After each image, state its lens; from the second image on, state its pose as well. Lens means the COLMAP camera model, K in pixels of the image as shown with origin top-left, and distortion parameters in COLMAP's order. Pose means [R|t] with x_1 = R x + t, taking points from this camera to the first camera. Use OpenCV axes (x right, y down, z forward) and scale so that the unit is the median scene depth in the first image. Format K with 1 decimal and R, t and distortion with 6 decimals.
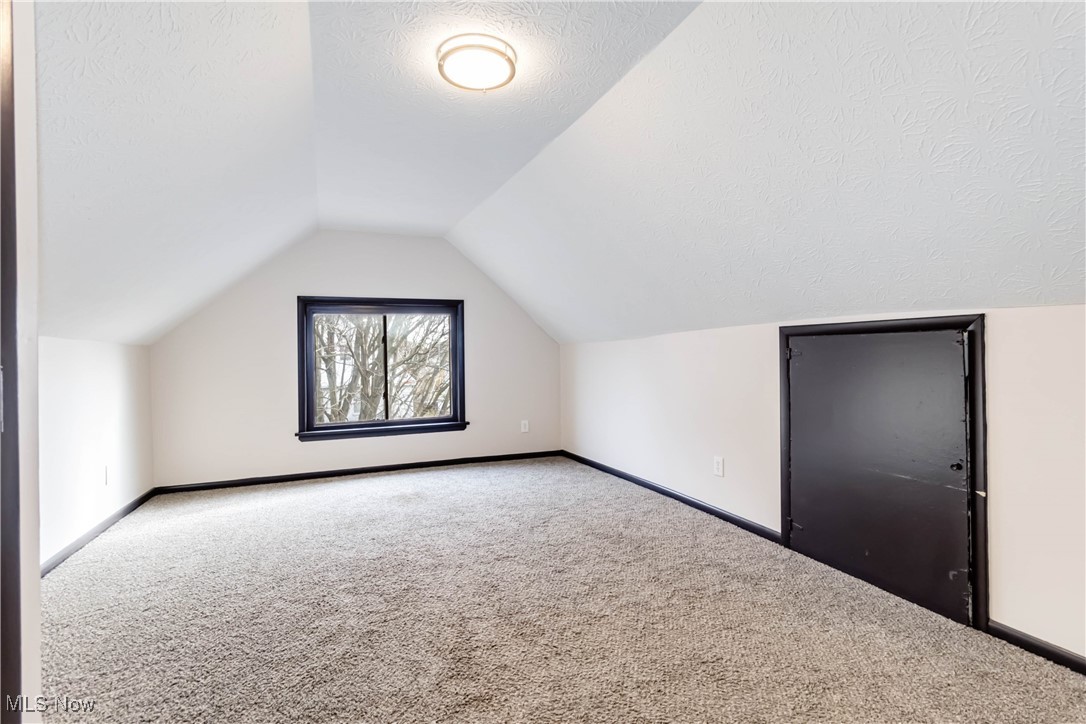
lens RADIAL K [[518.8, 0, 540.3], [0, 518.8, 348.0], [0, 0, 1]] dist [0.000060, 0.001409]
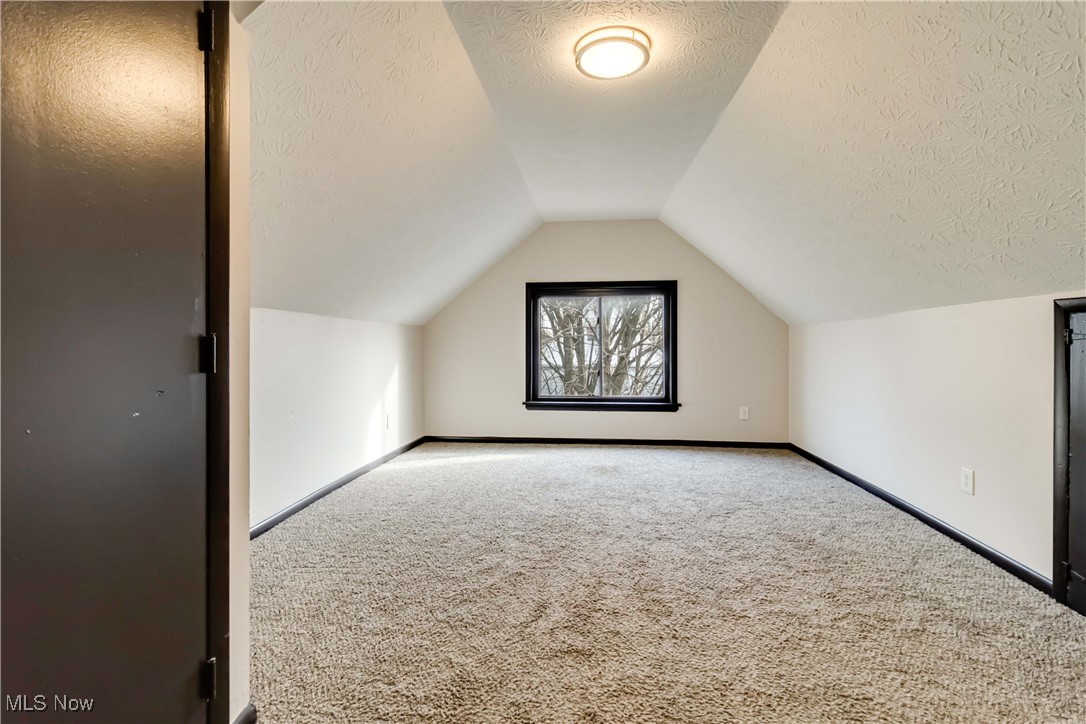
lens RADIAL K [[519.6, 0, 539.9], [0, 519.6, 331.1], [0, 0, 1]] dist [-0.001543, 0.000868]
pose [[0.876664, 0.005095, -0.481077, 0.168525], [-0.004458, 0.999987, 0.002468, 0.004636], [0.481083, -0.000019, 0.876675, 0.008581]]
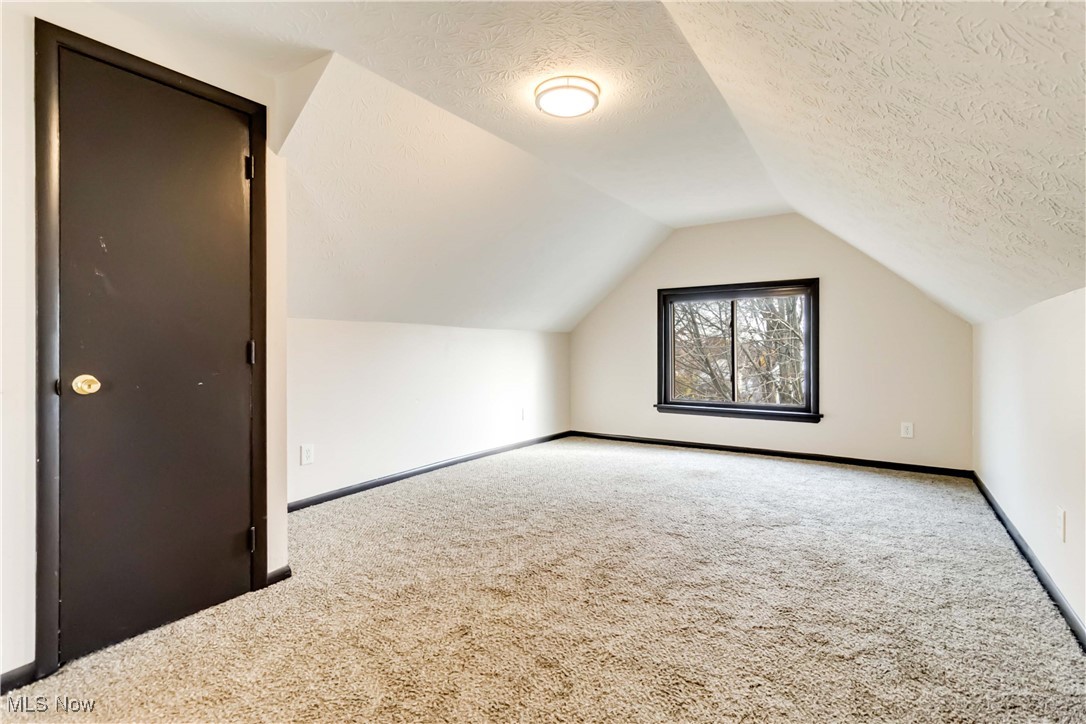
lens RADIAL K [[519.6, 0, 539.9], [0, 519.6, 331.1], [0, 0, 1]] dist [-0.001543, 0.000868]
pose [[0.551259, -0.012675, -0.834238, 0.561322], [0.009905, 0.999914, -0.008647, 0.003899], [0.834275, -0.003496, 0.551337, 0.175328]]
